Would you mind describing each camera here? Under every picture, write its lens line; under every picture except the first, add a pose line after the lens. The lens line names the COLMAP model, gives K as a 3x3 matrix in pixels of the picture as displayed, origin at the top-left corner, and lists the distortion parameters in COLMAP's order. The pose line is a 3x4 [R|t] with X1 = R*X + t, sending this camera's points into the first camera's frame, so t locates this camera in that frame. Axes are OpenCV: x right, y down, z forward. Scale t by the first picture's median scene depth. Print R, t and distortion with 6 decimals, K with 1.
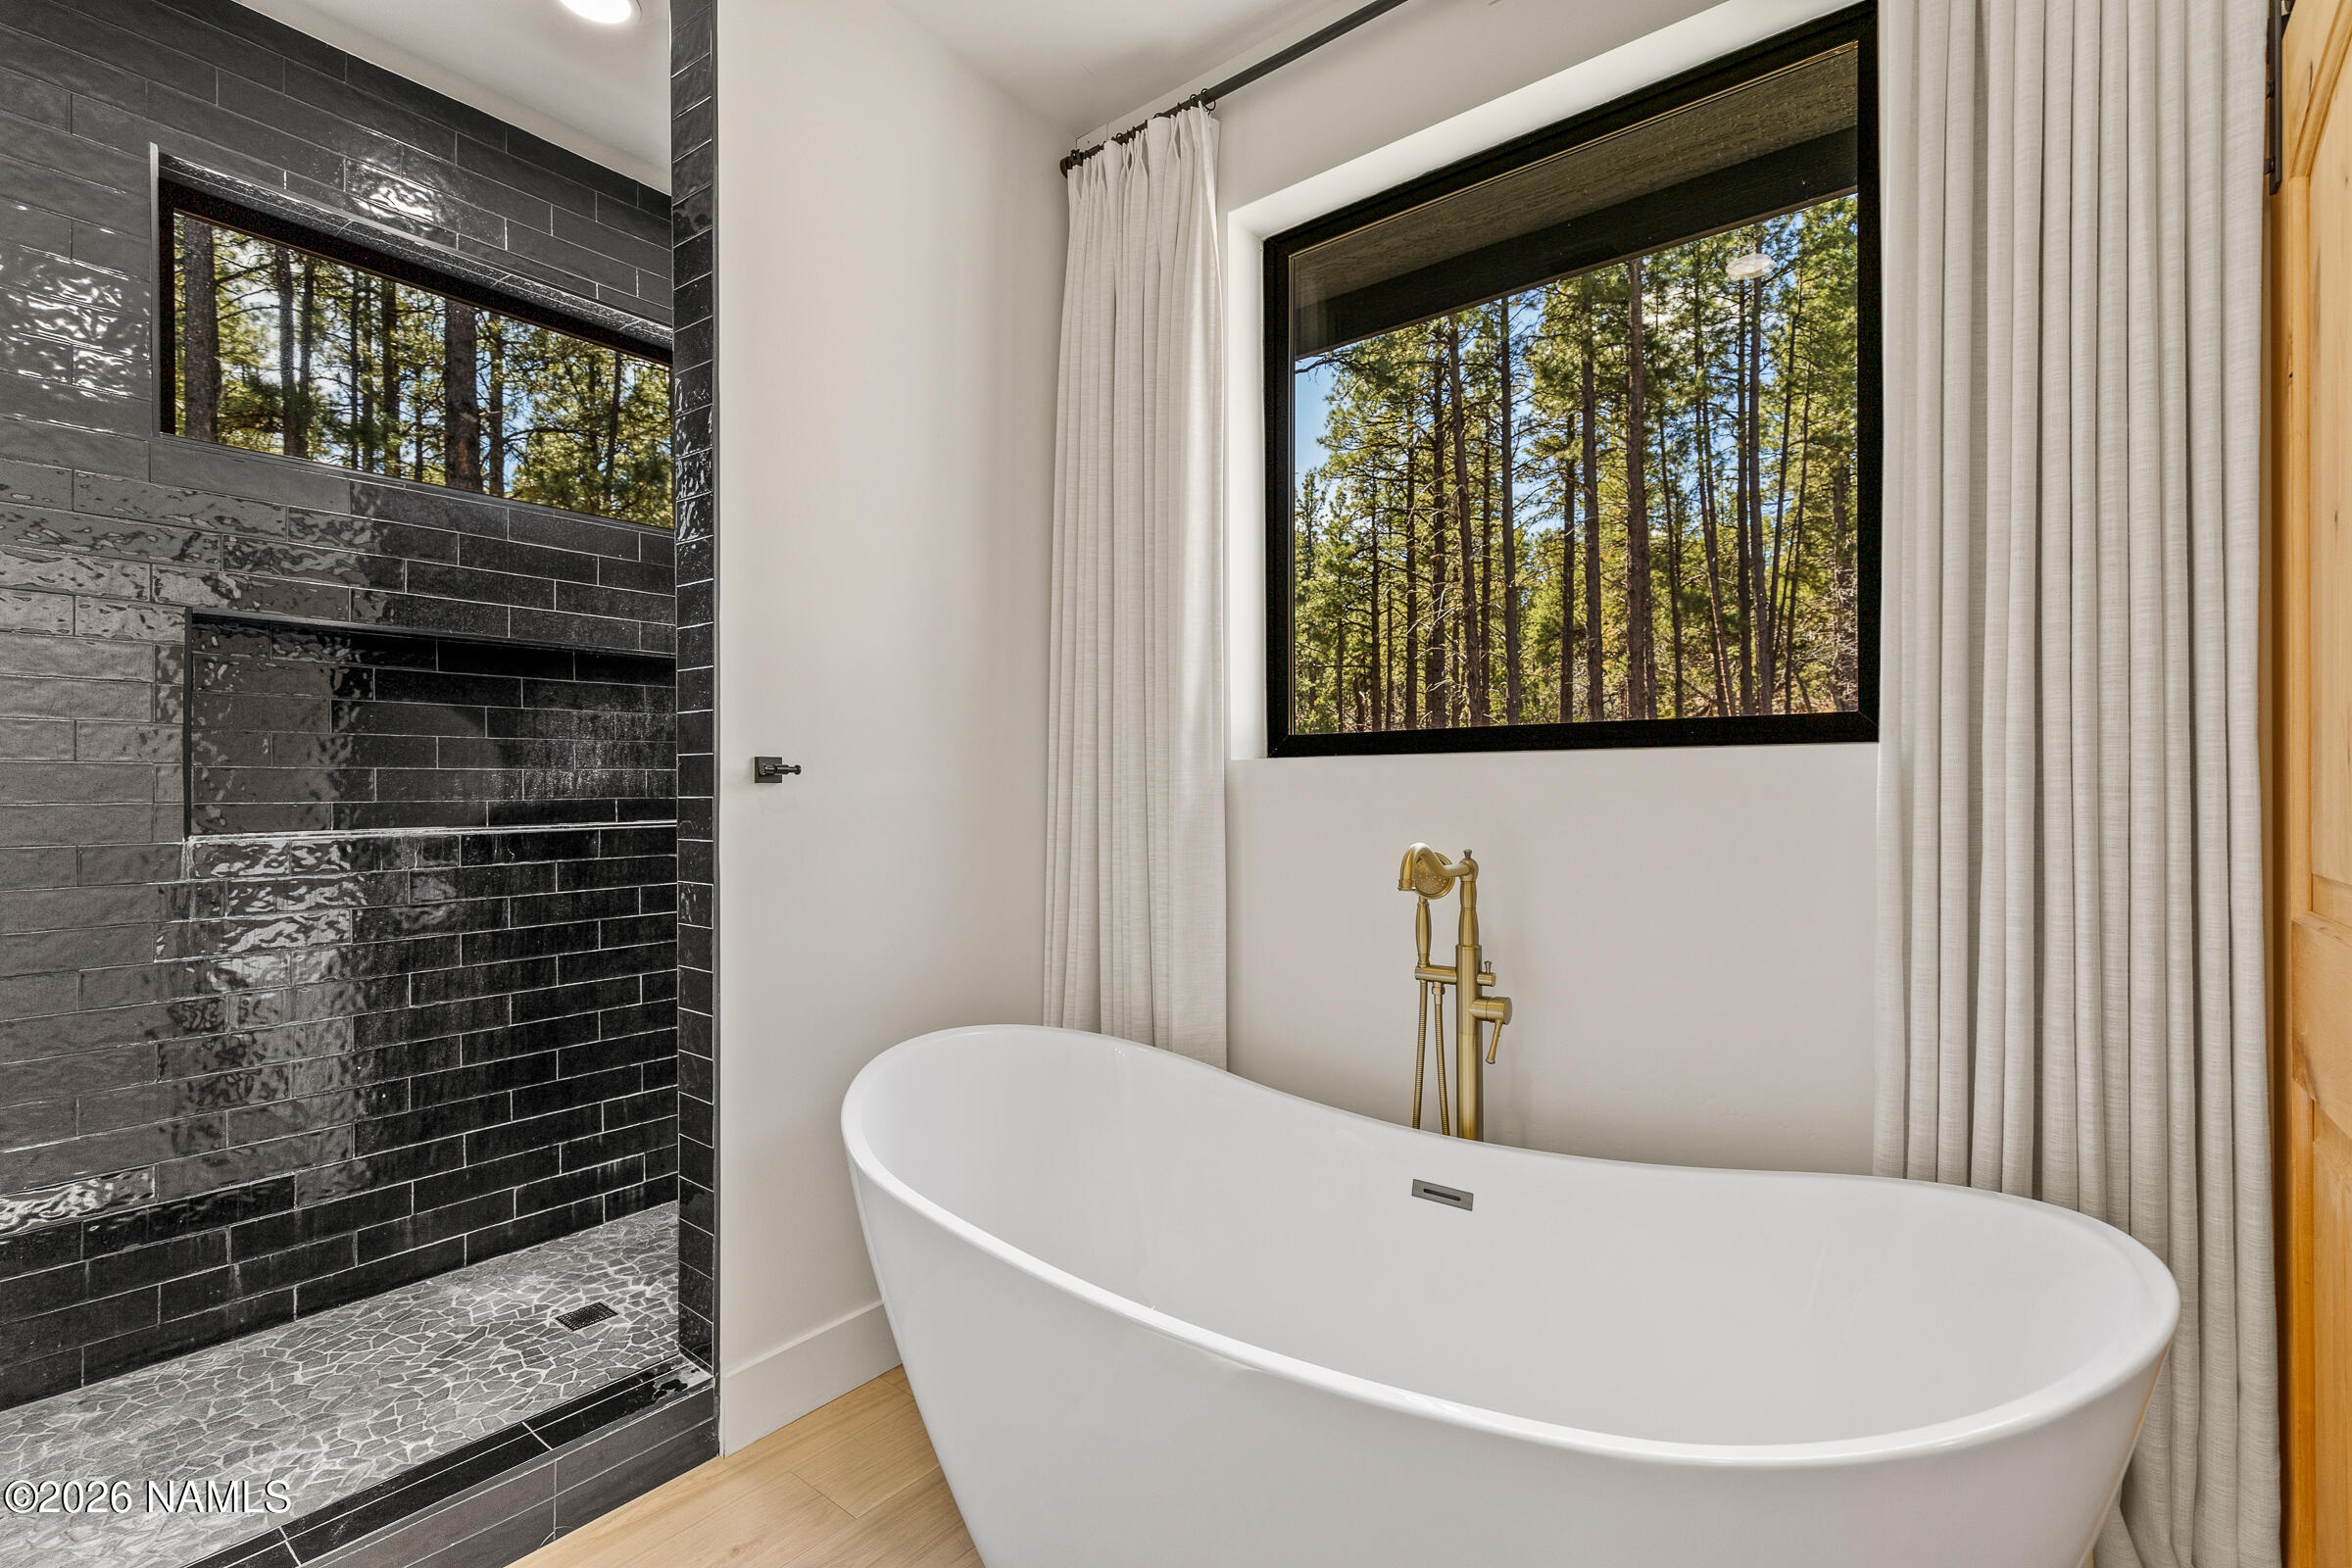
lens RADIAL K [[1057.3, 0, 1176.5], [0, 1057.3, 797.5], [0, 0, 1]] dist [0.002372, 0.000789]
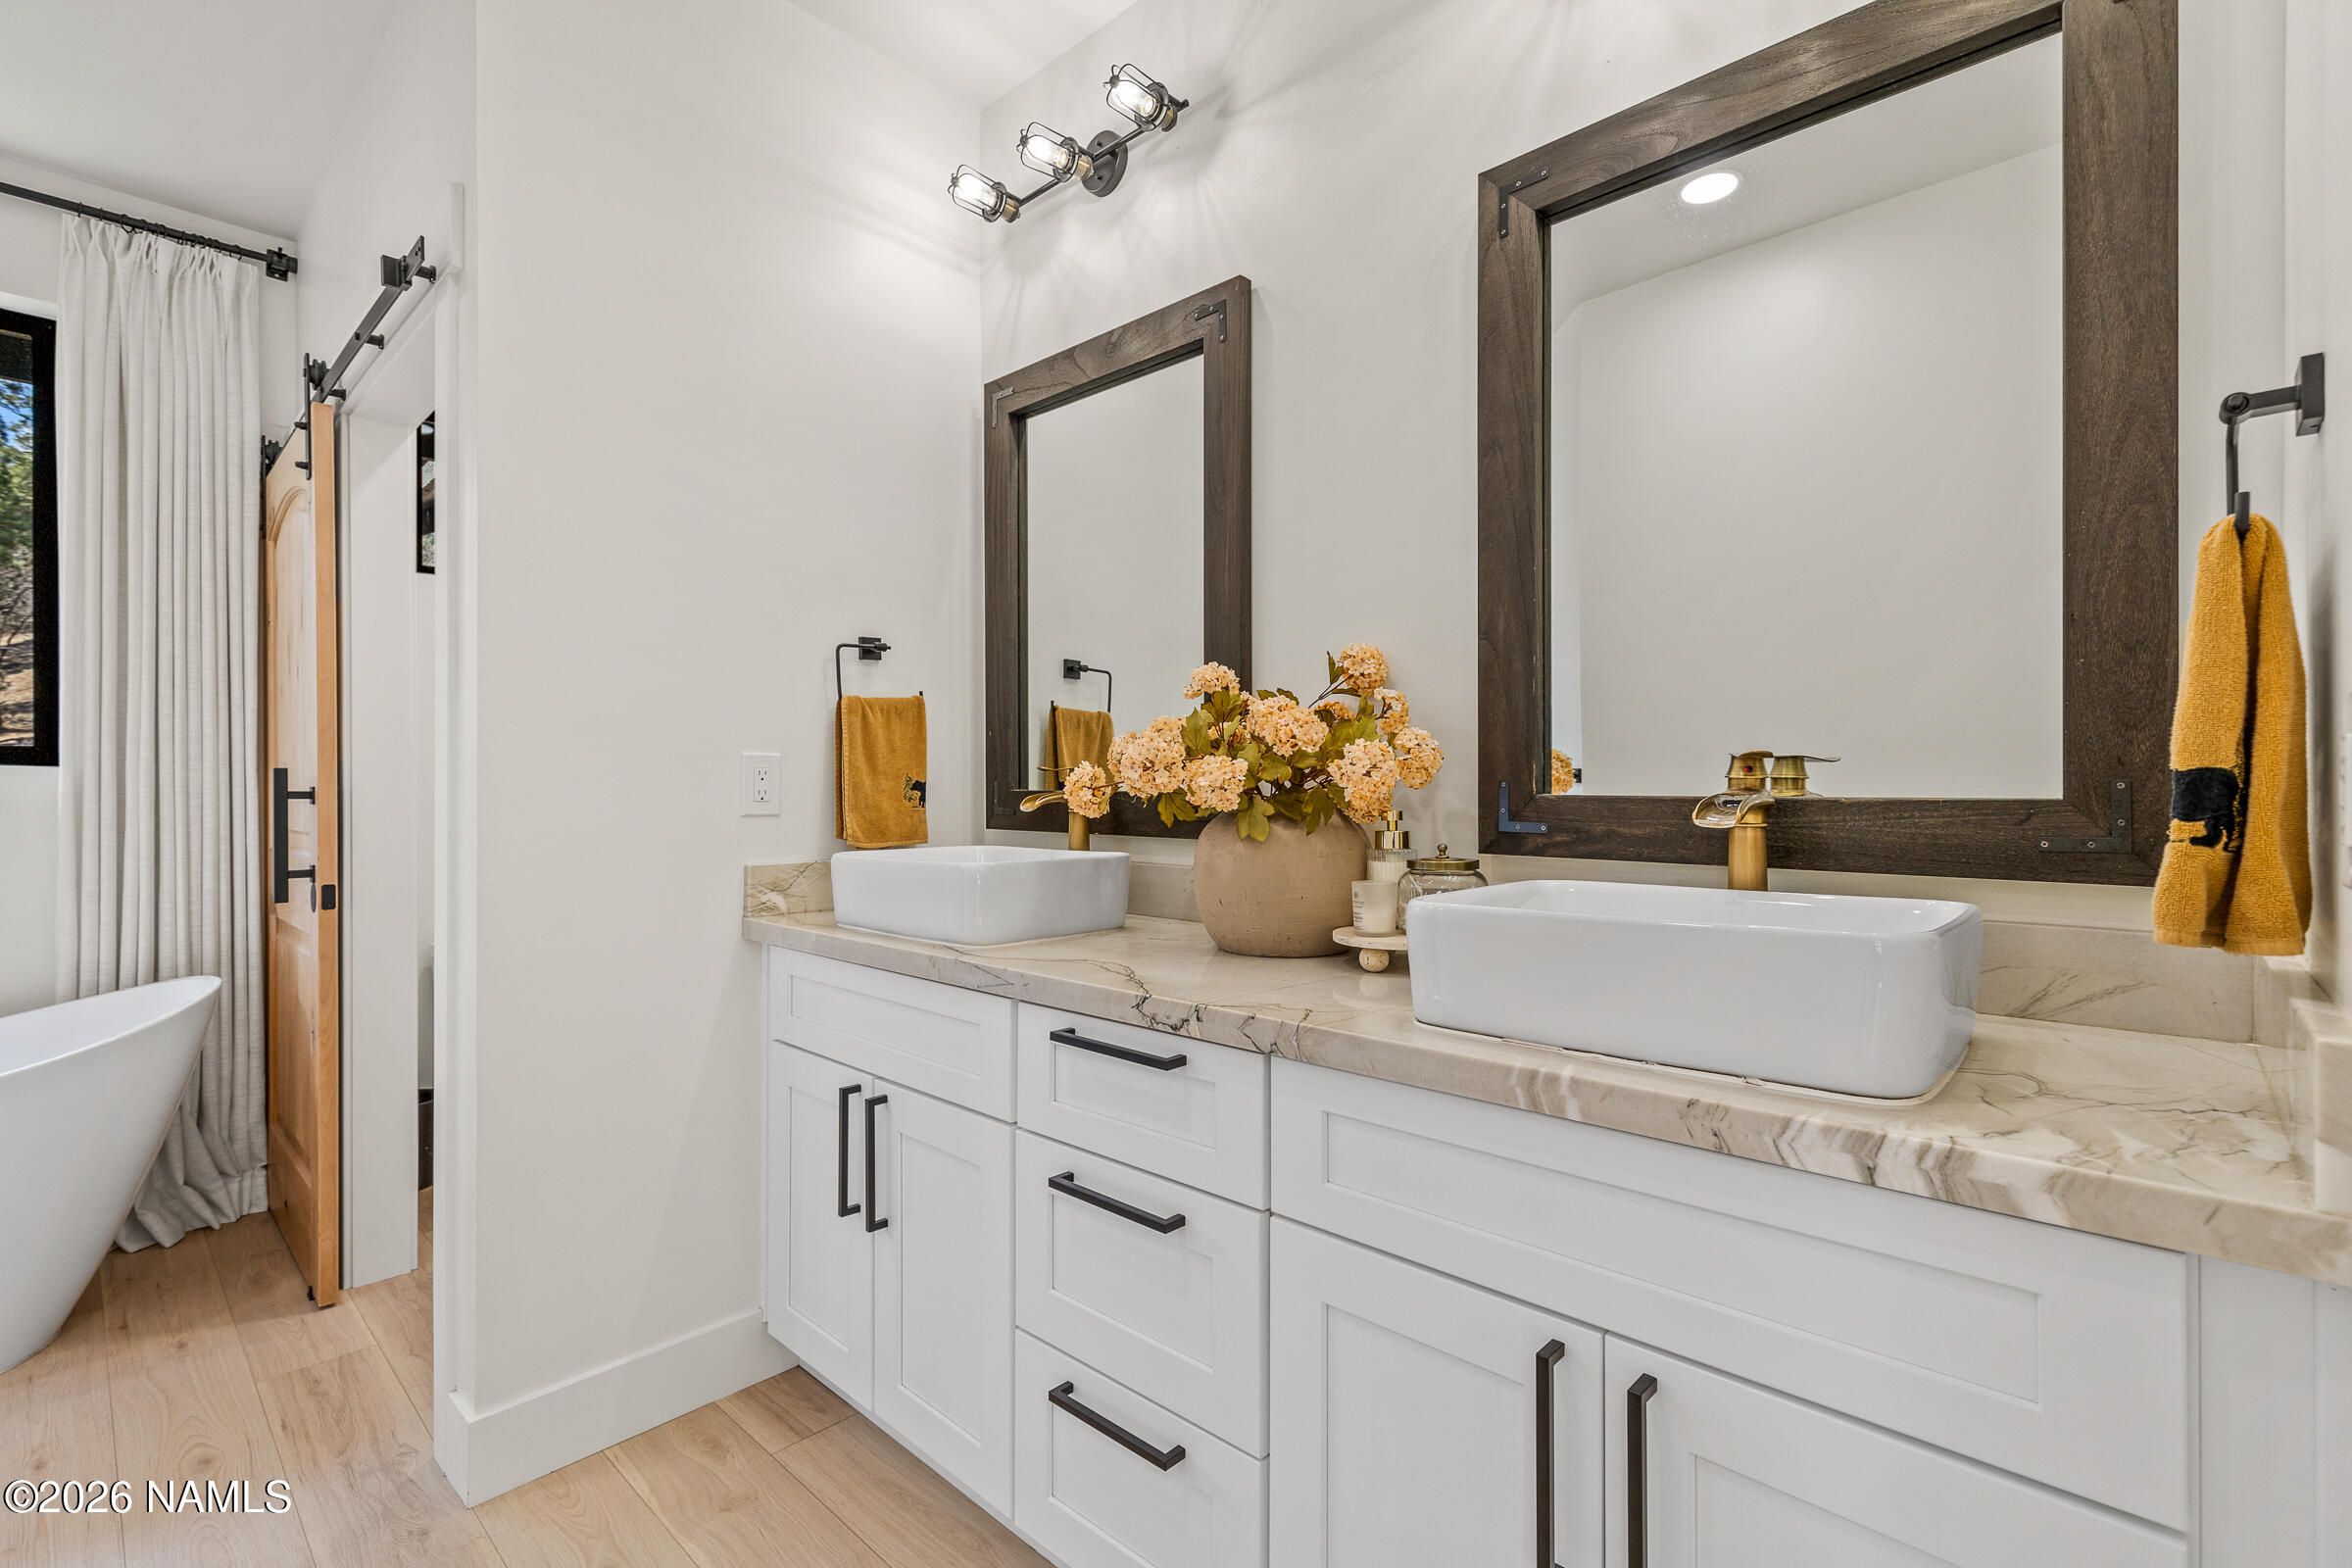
lens RADIAL K [[1057.3, 0, 1177.2], [0, 1057.3, 796.9], [0, 0, 1]] dist [0.002372, 0.000789]
pose [[0.107335, -0.000613, 0.994223, -1.040864], [-0.001453, 0.999999, 0.000774, -0.005430], [-0.994222, -0.001528, 0.107334, -1.214116]]
